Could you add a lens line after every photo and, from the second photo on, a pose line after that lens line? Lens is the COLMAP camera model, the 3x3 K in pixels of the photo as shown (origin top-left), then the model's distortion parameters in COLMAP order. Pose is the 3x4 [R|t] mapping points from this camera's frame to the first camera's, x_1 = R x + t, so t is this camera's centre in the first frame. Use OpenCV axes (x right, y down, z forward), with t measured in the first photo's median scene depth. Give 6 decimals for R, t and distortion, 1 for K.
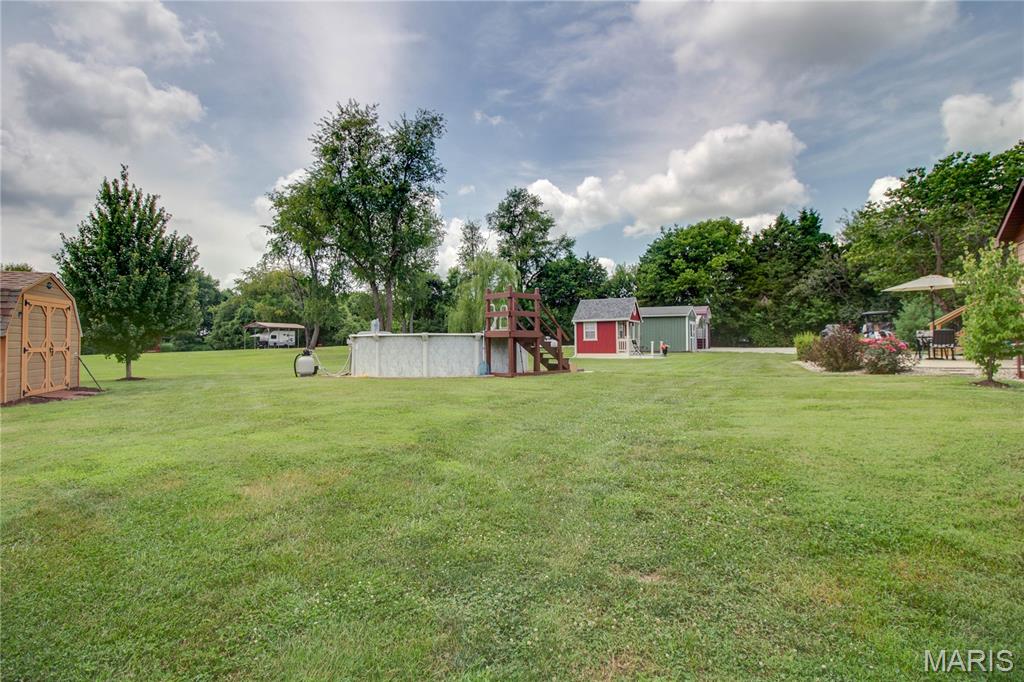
lens RADIAL K [[482.1, 0, 522.0], [0, 482.1, 325.8], [0, 0, 1]] dist [0.006189, -0.018696]
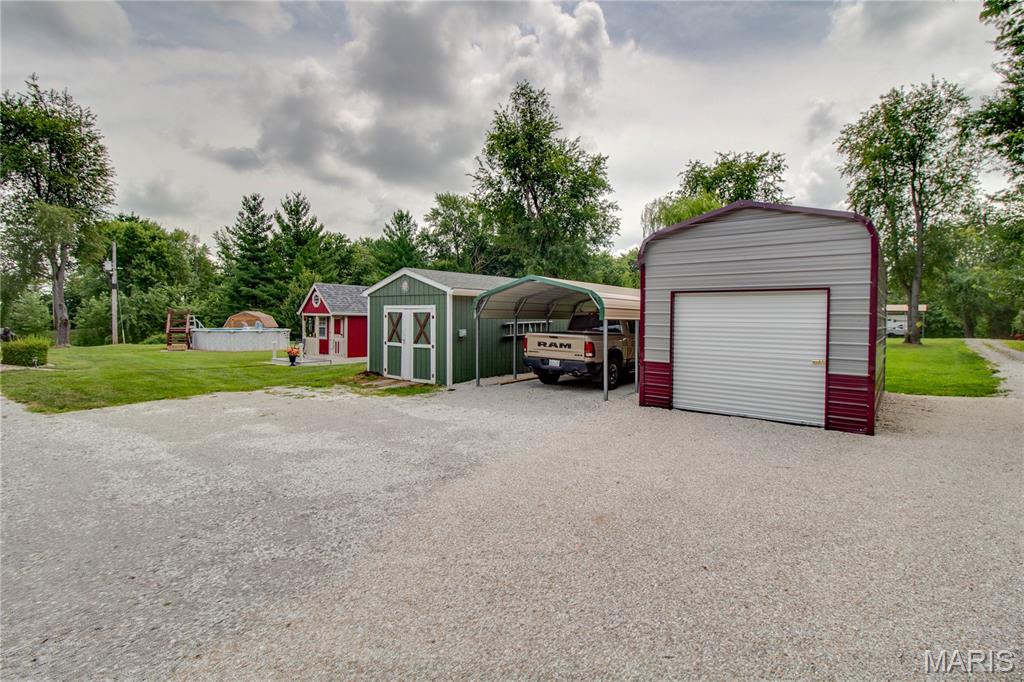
lens RADIAL K [[490.3, 0, 519.7], [0, 490.3, 324.1], [0, 0, 1]] dist [-0.000824, -0.011203]
pose [[-0.184281, 0.011924, -0.982801, 0.363514], [0.024325, 0.999675, 0.007567, 0.002299], [0.982573, -0.022512, -0.184511, 0.573065]]
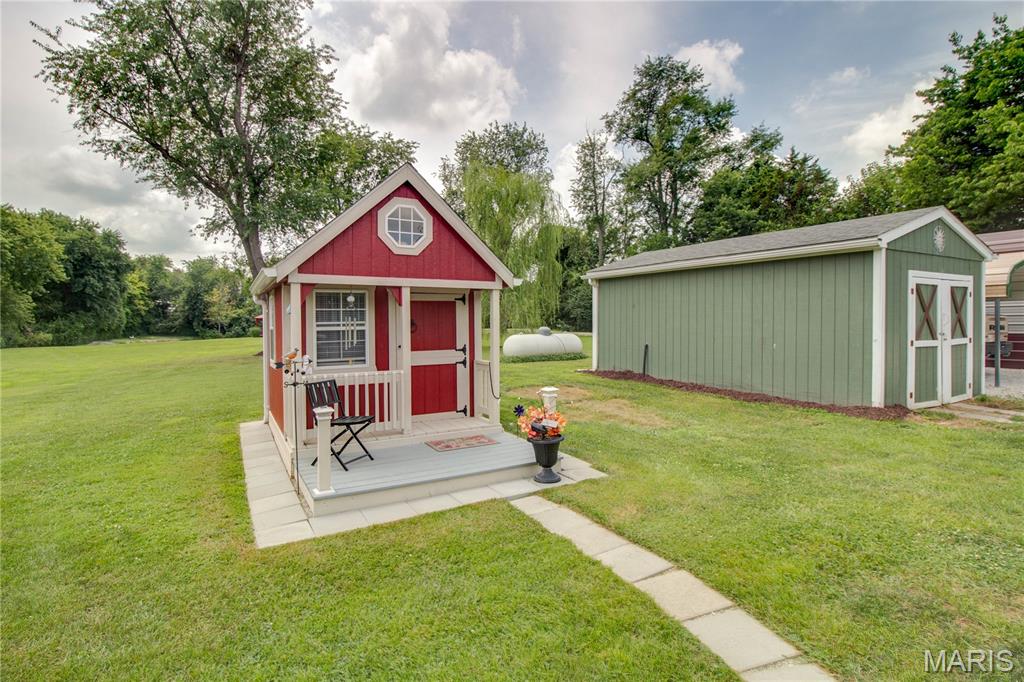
lens RADIAL K [[516.6, 0, 505.2], [0, 516.6, 319.2], [0, 0, 1]] dist [-0.016378, -0.001713]
pose [[0.837414, -0.002910, -0.546561, 0.153770], [0.024212, 0.999202, 0.031776, -0.000448], [0.546032, -0.039843, 0.836816, 0.334222]]
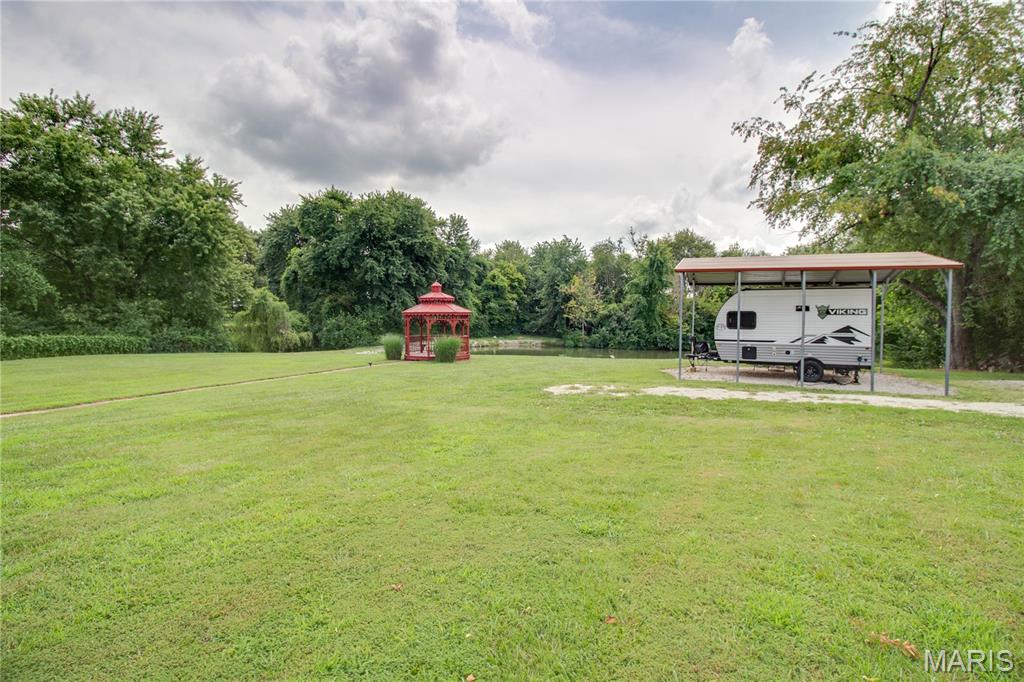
lens RADIAL K [[493.1, 0, 520.4], [0, 493.1, 322.4], [0, 0, 1]] dist [0.012863, -0.021841]
pose [[0.108879, 0.013418, -0.993964, -0.304933], [0.023908, 0.999584, 0.016113, 0.018521], [0.993767, -0.025518, 0.108513, 0.879271]]
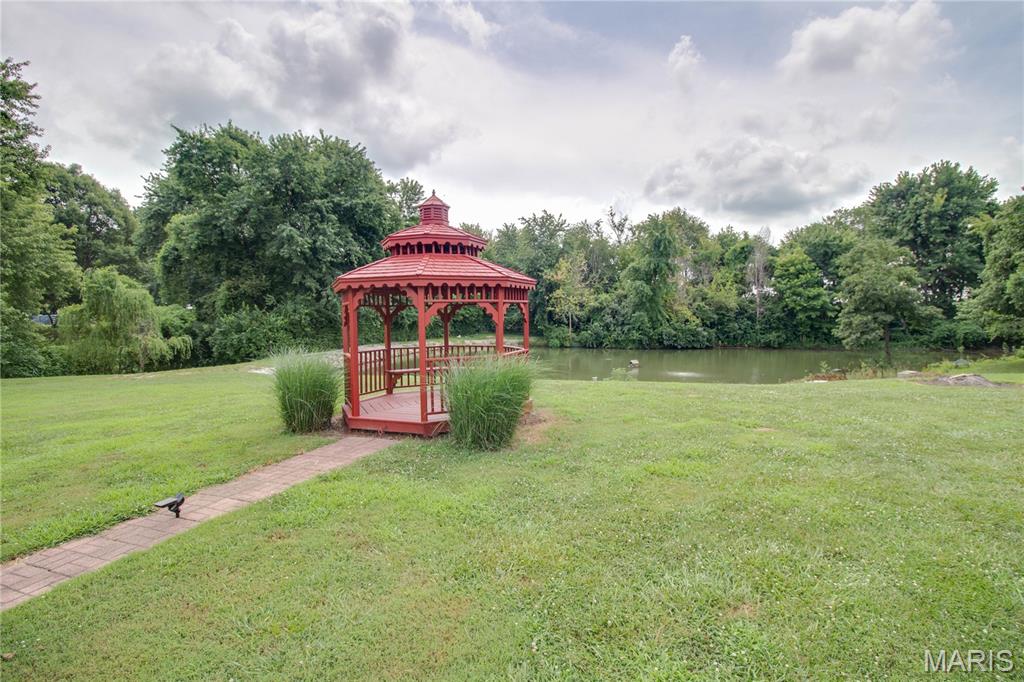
lens RADIAL K [[482.1, 0, 522.0], [0, 482.1, 325.8], [0, 0, 1]] dist [0.006189, -0.018696]
pose [[0.231926, 0.024661, -0.972421, -0.547218], [0.035823, 0.998784, 0.033873, 0.023058], [0.972073, -0.042691, 0.230761, 0.849877]]
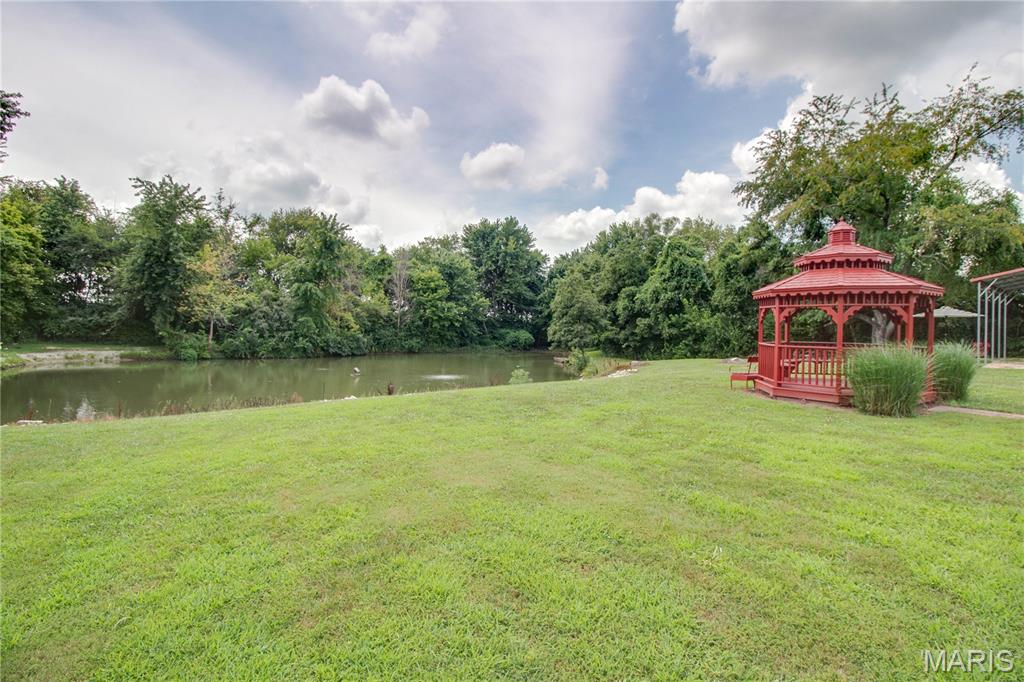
lens RADIAL K [[482.1, 0, 522.0], [0, 482.1, 325.8], [0, 0, 1]] dist [0.006189, -0.018696]
pose [[0.924206, 0.020051, -0.381367, -0.705893], [-0.009648, 0.999528, 0.029171, 0.023332], [0.381771, -0.023280, 0.923964, 0.675476]]
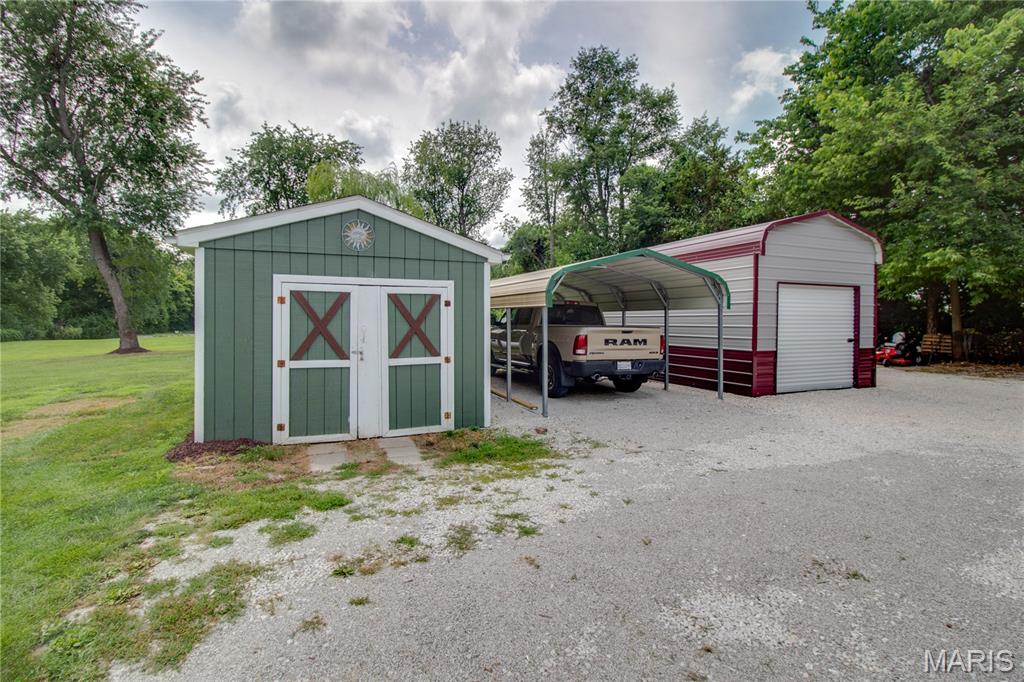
lens RADIAL K [[503.8, 0, 523.8], [0, 503.8, 322.9], [0, 0, 1]] dist [0.003802, -0.013376]
pose [[0.779590, 0.012614, -0.626163, 0.258182], [0.015894, 0.999077, 0.039916, 0.000314], [0.626088, -0.041070, 0.778670, 0.434301]]
